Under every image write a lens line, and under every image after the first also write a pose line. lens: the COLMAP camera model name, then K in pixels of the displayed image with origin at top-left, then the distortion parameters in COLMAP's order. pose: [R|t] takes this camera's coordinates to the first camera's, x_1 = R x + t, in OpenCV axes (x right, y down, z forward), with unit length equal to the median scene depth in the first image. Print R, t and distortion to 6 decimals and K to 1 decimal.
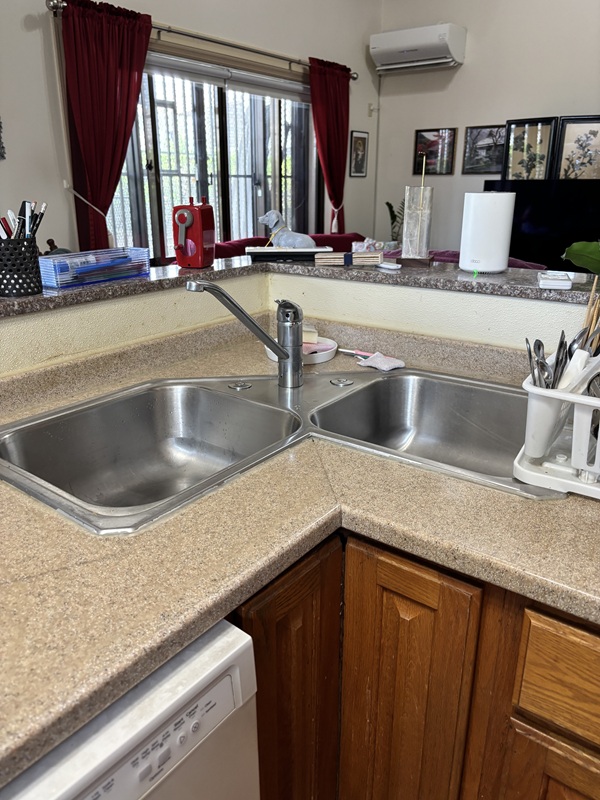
lens RADIAL K [[609.0, 0, 296.7], [0, 609.0, 407.7], [0, 0, 1]] dist [0.019780, -0.031008]
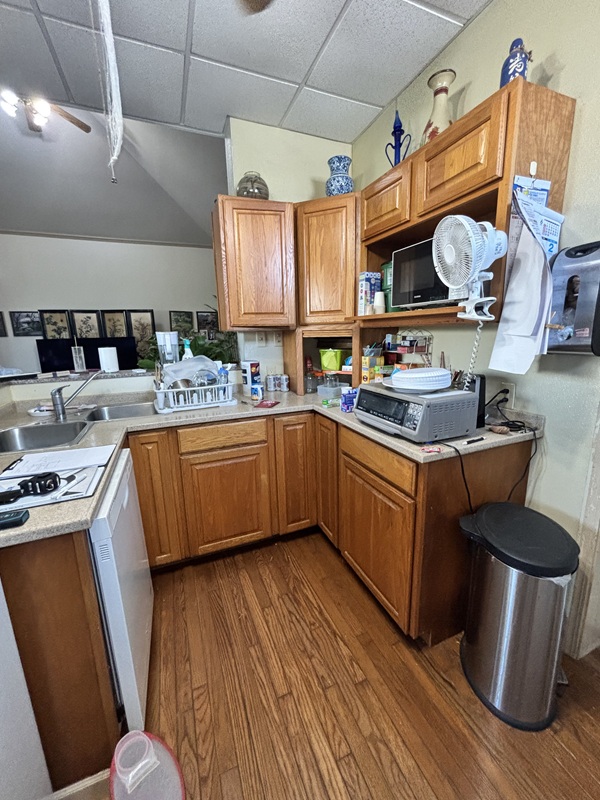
lens RADIAL K [[324.6, 0, 300.0], [0, 324.6, 400.0], [0, 0, 1]] dist [-0.002046, -0.000023]
pose [[0.506275, -0.187823, 0.841670, -0.159205], [0.316111, 0.948478, 0.021513, 0.044893], [-0.802346, 0.255170, 0.539564, -0.157089]]
